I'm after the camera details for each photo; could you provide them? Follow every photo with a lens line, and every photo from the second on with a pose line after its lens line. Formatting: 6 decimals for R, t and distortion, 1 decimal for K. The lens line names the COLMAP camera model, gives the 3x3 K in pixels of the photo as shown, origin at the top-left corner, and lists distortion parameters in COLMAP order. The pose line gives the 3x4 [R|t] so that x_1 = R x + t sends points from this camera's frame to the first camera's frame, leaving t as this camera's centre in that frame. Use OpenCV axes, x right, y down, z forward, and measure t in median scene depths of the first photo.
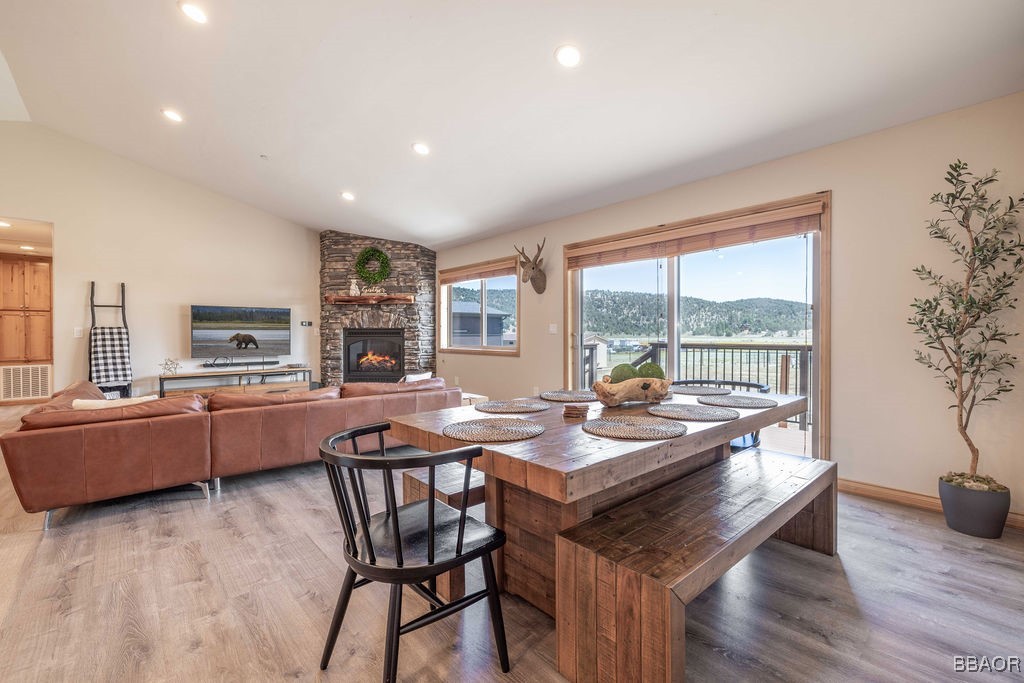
lens RADIAL K [[443.0, 0, 509.3], [0, 443.0, 336.9], [0, 0, 1]] dist [-0.000137, -0.000065]
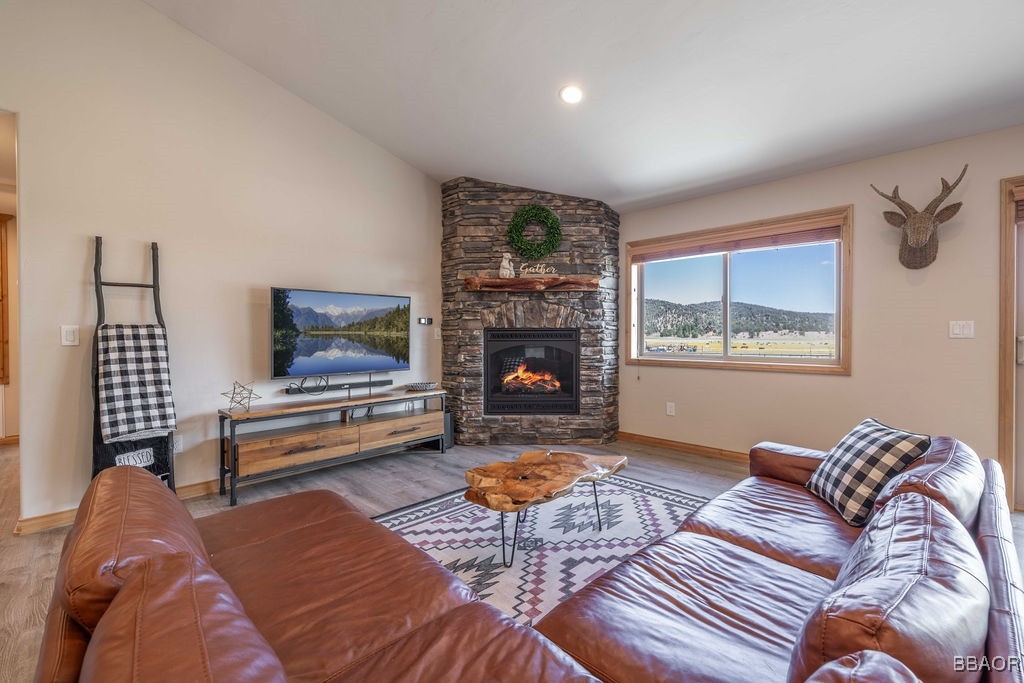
lens RADIAL K [[443.0, 0, 515.1], [0, 443.0, 339.4], [0, 0, 1]] dist [-0.000137, -0.000065]
pose [[0.997759, -0.000400, 0.066911, -0.382090], [0.000226, 0.999997, 0.002607, -0.004922], [-0.066912, -0.002586, 0.997756, 0.352284]]
